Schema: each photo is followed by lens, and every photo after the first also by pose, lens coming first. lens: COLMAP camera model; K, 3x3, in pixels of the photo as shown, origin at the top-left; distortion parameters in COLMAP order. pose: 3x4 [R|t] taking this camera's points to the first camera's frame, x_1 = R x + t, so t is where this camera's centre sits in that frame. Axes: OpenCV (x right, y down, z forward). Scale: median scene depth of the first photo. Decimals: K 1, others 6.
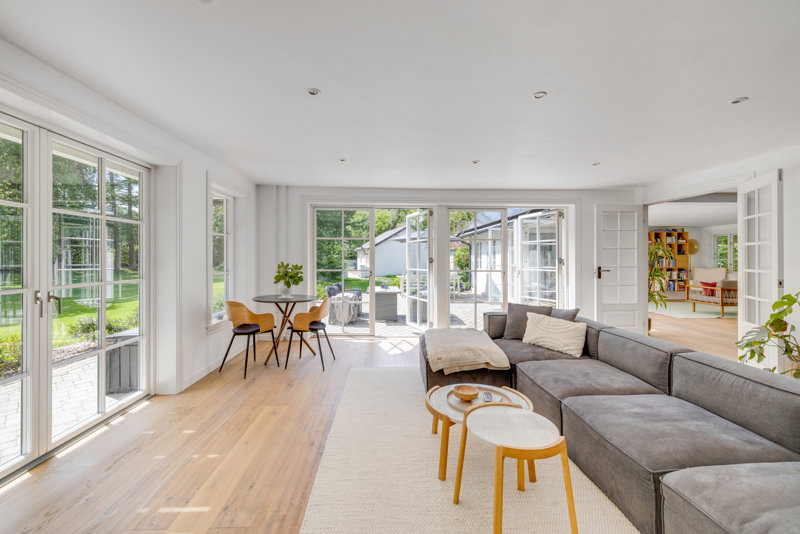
lens RADIAL K [[342.4, 0, 397.4], [0, 342.4, 257.9], [0, 0, 1]] dist [-0.000287, 0.000036]
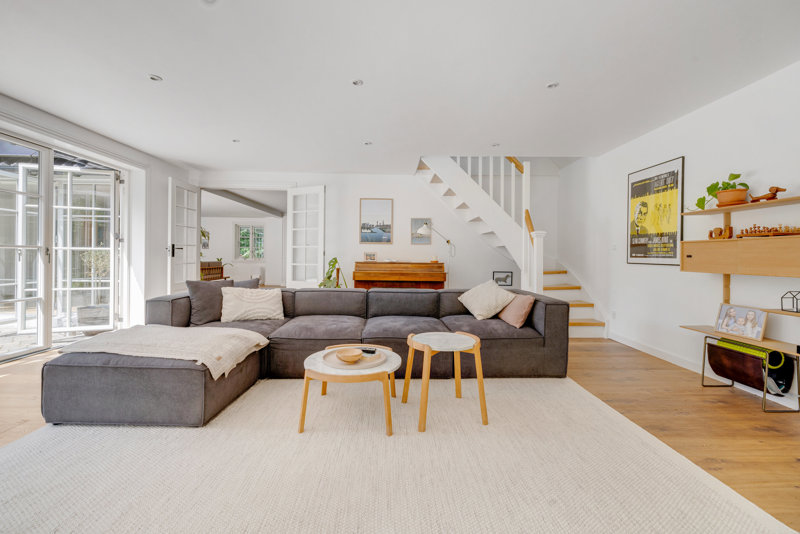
lens RADIAL K [[342.4, 0, 397.4], [0, 342.4, 257.9], [0, 0, 1]] dist [-0.000287, 0.000036]
pose [[0.021472, -0.007998, 0.999737, -0.328666], [-0.014308, 0.999863, 0.008307, 0.046274], [-0.999667, -0.014482, 0.021355, 0.361428]]
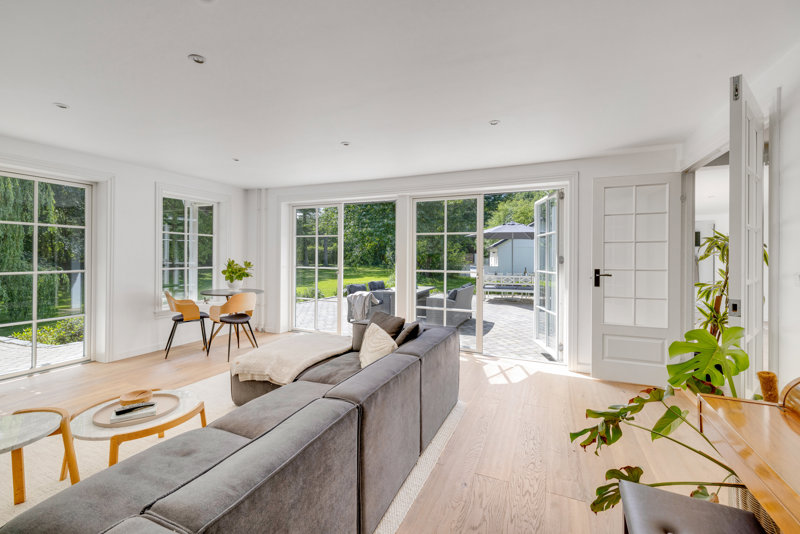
lens RADIAL K [[354.7, 0, 398.2], [0, 354.7, 256.7], [0, 0, 1]] dist [-0.000168, -0.000107]
pose [[0.894776, 0.003440, -0.446502, 0.543662], [-0.003638, 0.999993, 0.000413, 0.002220], [0.446500, 0.001254, 0.894783, 0.190879]]
